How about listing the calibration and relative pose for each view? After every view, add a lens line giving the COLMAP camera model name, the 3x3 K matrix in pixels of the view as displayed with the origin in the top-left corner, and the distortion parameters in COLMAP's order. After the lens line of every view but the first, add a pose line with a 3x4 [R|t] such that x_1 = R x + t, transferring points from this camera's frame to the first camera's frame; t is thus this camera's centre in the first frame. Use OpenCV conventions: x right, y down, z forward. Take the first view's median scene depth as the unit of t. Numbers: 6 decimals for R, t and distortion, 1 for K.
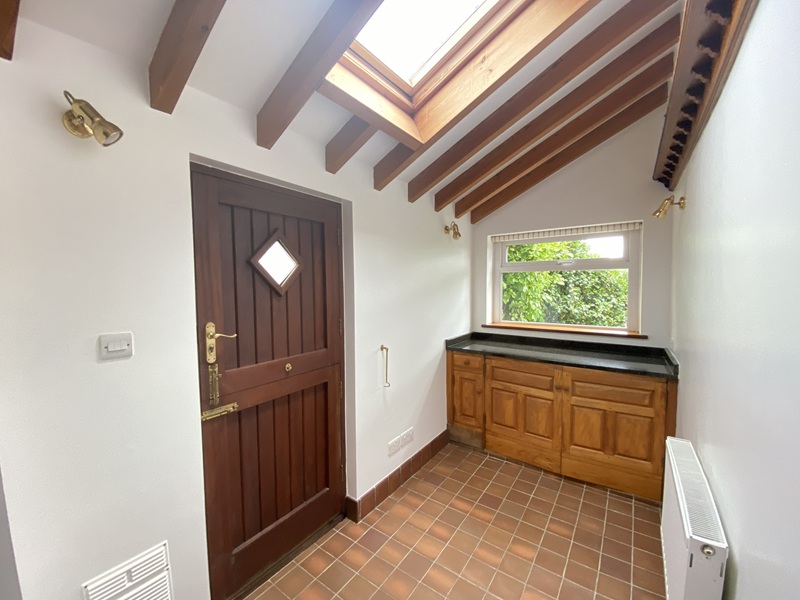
lens RADIAL K [[321.5, 0, 400.0], [0, 321.5, 296.1], [0, 0, 1]] dist [0.016488, -0.018431]
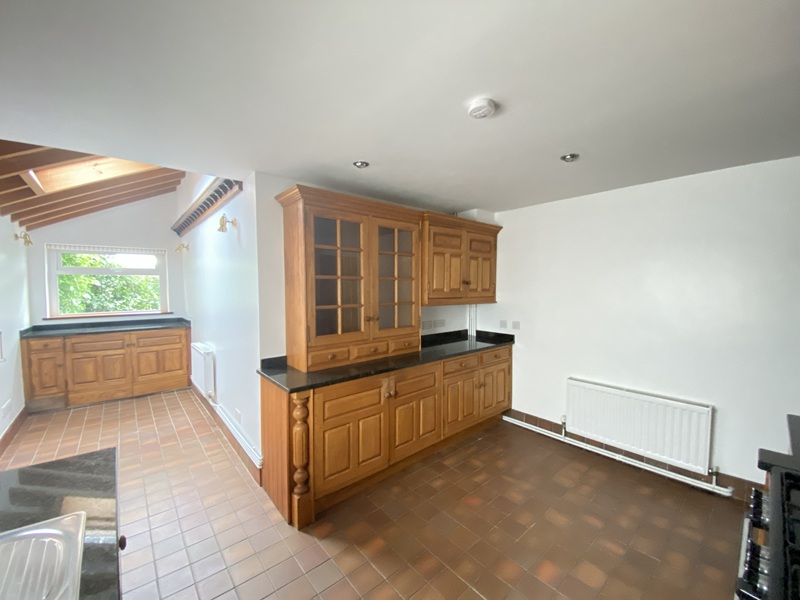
lens RADIAL K [[321.5, 0, 400.0], [0, 321.5, 296.1], [0, 0, 1]] dist [0.016488, -0.018431]
pose [[0.231868, -0.029934, 0.972287, -0.701735], [0.043285, 0.998854, 0.020429, 0.048488], [-0.971784, 0.037348, 0.232898, -0.675400]]
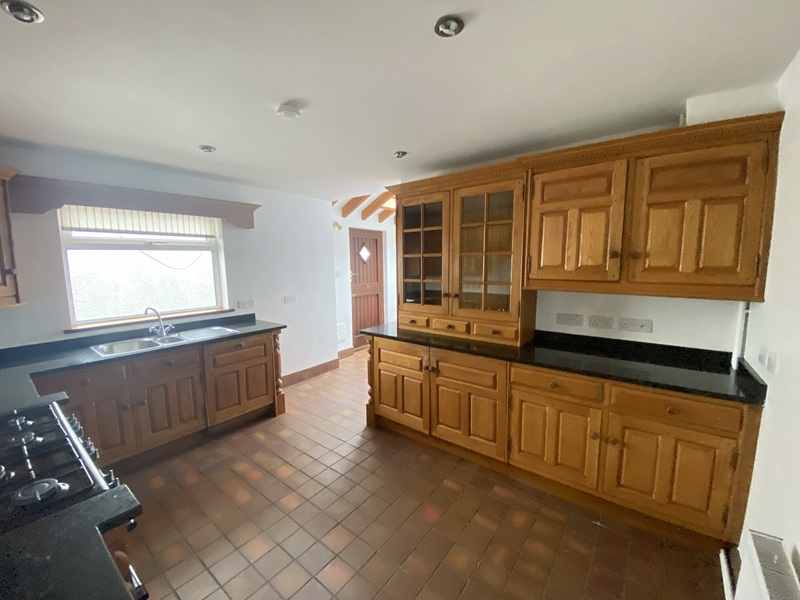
lens RADIAL K [[322.1, 0, 397.7], [0, 322.1, 301.1], [0, 0, 1]] dist [0.000375, -0.009914]
pose [[0.999121, -0.003618, -0.041756, 0.046890], [0.006842, 0.996982, 0.077325, 0.072605], [0.041350, -0.077542, 0.996131, -1.288919]]
